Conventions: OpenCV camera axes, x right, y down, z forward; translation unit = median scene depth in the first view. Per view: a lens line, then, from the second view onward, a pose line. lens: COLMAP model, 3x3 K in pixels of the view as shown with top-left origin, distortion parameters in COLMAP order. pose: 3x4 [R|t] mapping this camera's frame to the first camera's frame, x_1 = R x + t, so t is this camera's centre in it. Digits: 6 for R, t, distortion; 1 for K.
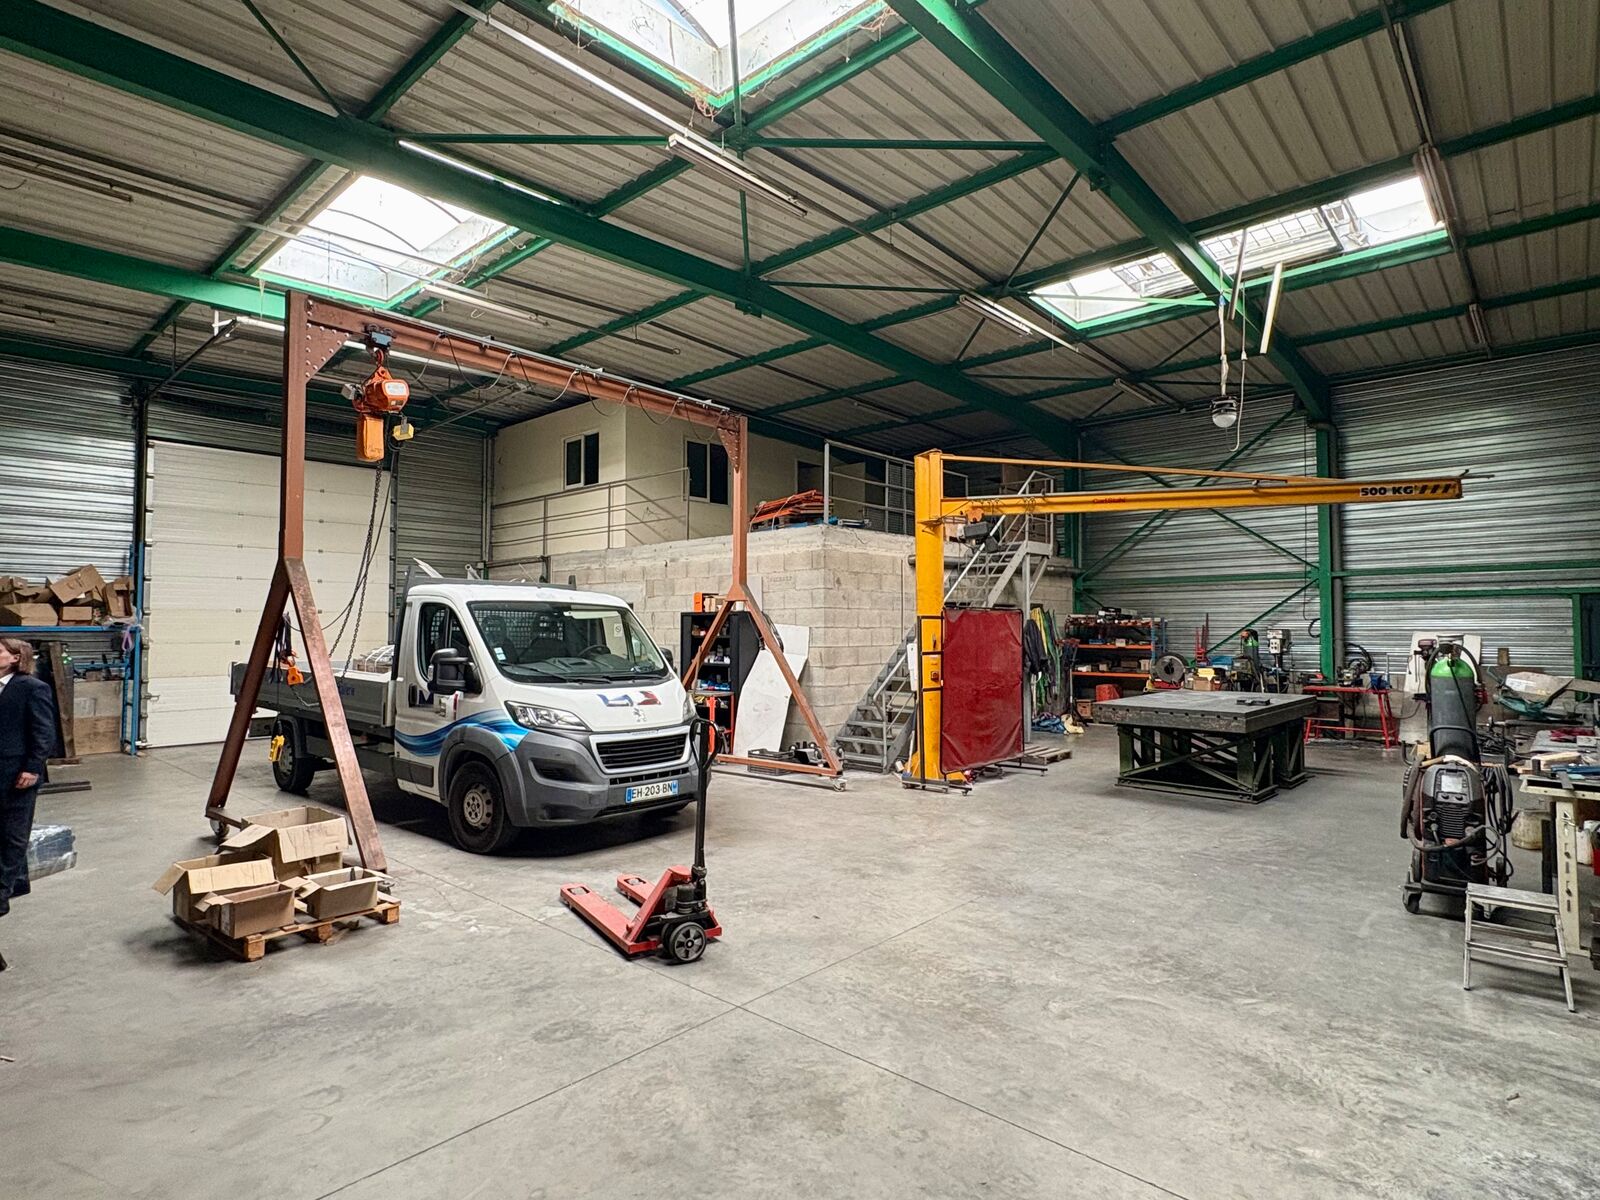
lens RADIAL K [[857.3, 0, 800.0], [0, 857.3, 600.0], [0, 0, 1]] dist [0.000032, 0.000121]
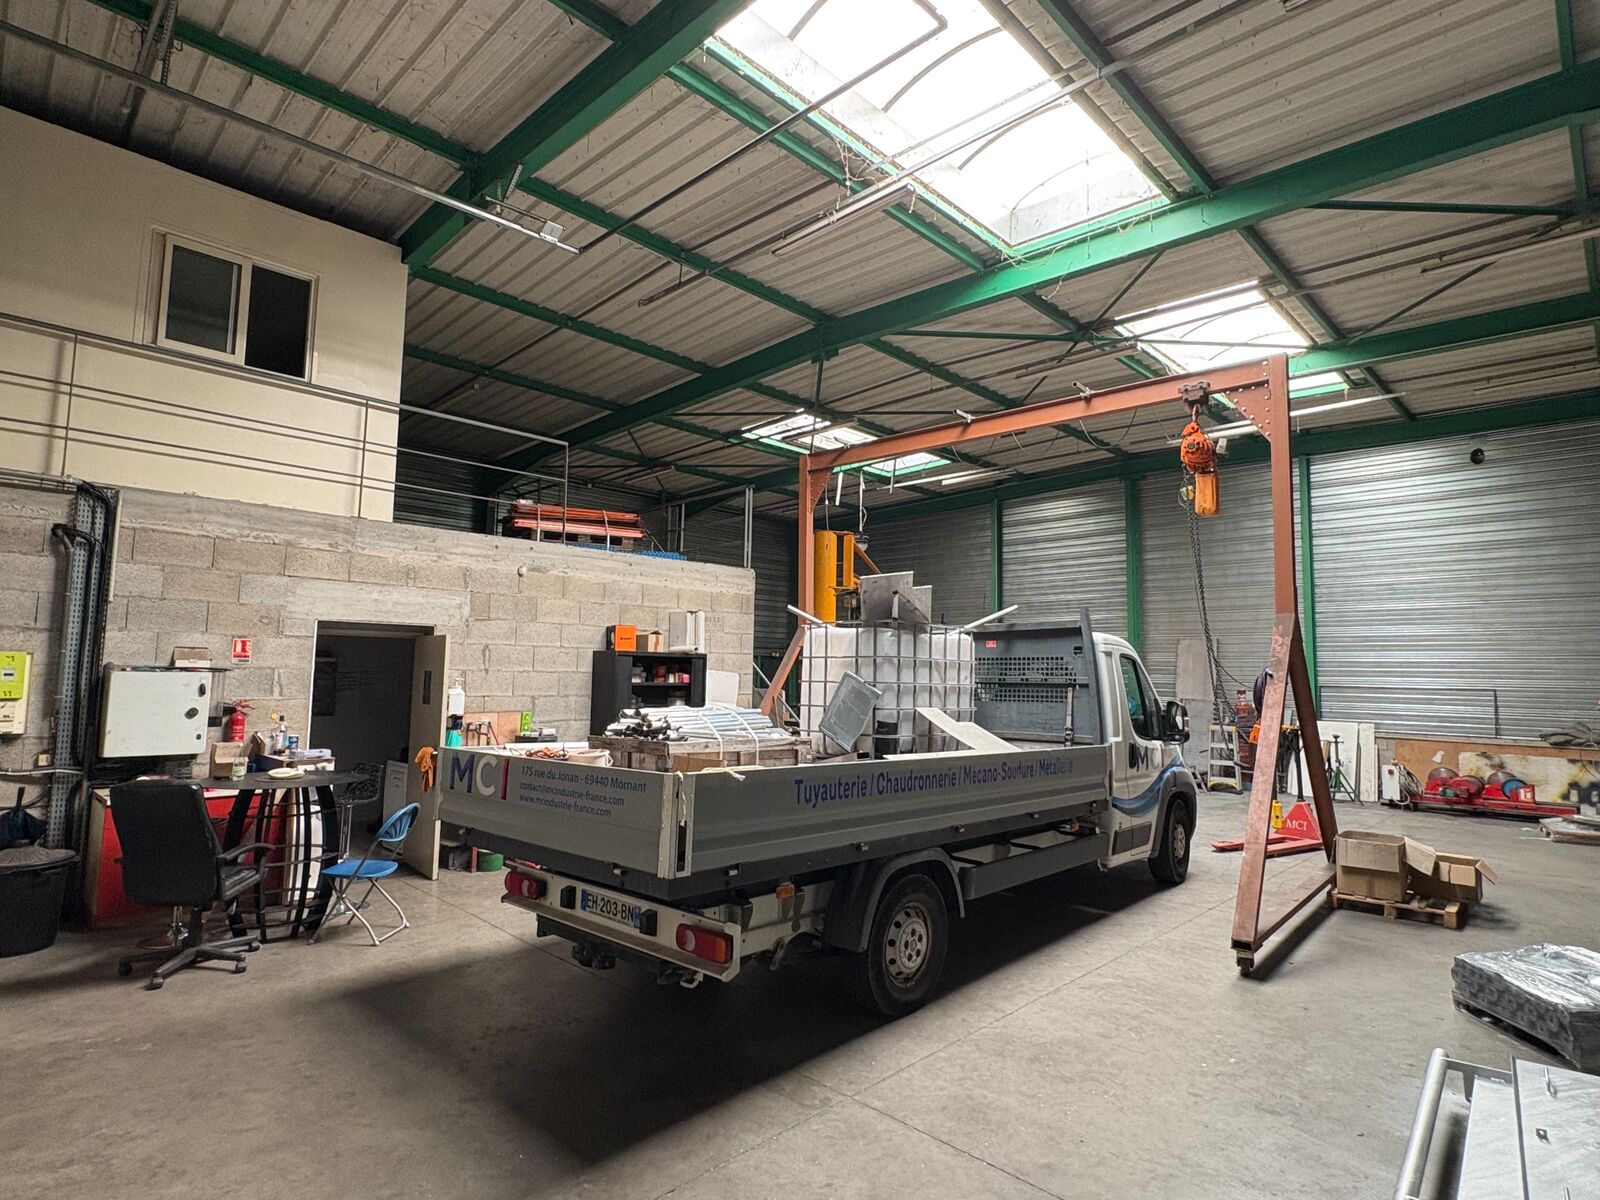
lens RADIAL K [[857.3, 0, 800.0], [0, 857.3, 600.0], [0, 0, 1]] dist [0.000032, 0.000121]
pose [[0.026268, 0.088646, 0.995717, -0.863262], [-0.051658, 0.994850, -0.087206, 0.027502], [-0.998319, -0.049146, 0.030712, 0.821886]]
